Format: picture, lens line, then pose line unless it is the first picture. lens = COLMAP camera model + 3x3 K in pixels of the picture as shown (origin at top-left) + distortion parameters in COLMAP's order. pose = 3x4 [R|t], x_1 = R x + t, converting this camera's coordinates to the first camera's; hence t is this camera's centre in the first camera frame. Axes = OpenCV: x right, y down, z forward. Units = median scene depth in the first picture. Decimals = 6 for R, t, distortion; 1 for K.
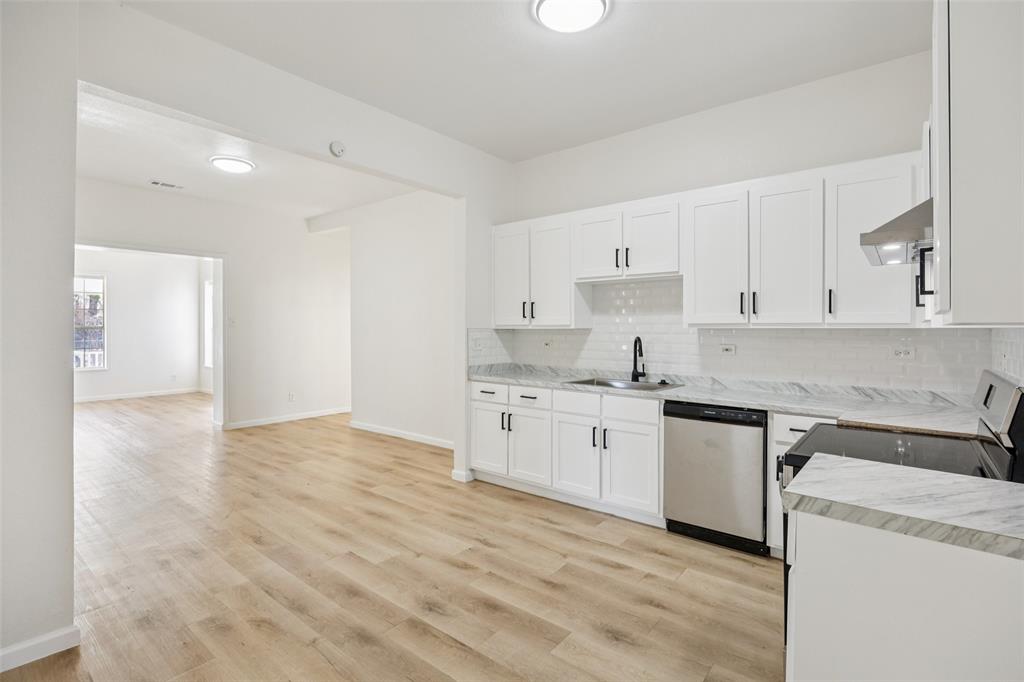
lens RADIAL K [[485.9, 0, 525.1], [0, 485.9, 338.9], [0, 0, 1]] dist [-0.017791, -0.000292]
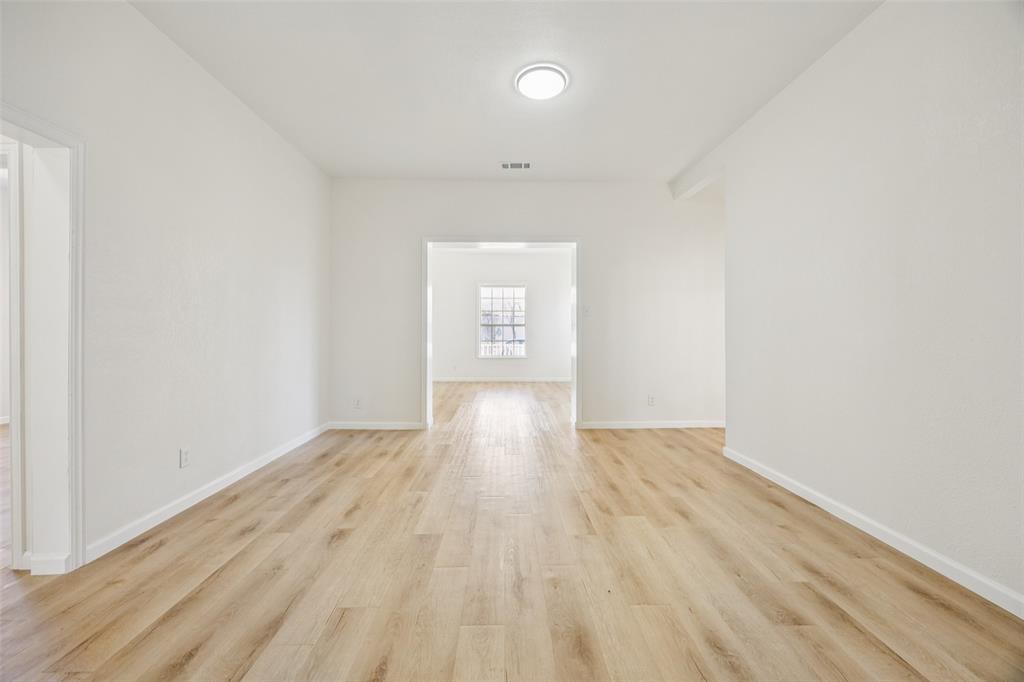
lens RADIAL K [[392.8, 0, 509.1], [0, 392.8, 336.6], [0, 0, 1]] dist [-0.000518, 0.000650]
pose [[0.630772, 0.002247, -0.775965, -0.239041], [-0.013813, 0.999870, -0.008333, 0.040688], [0.775845, 0.015975, 0.630721, 0.813459]]
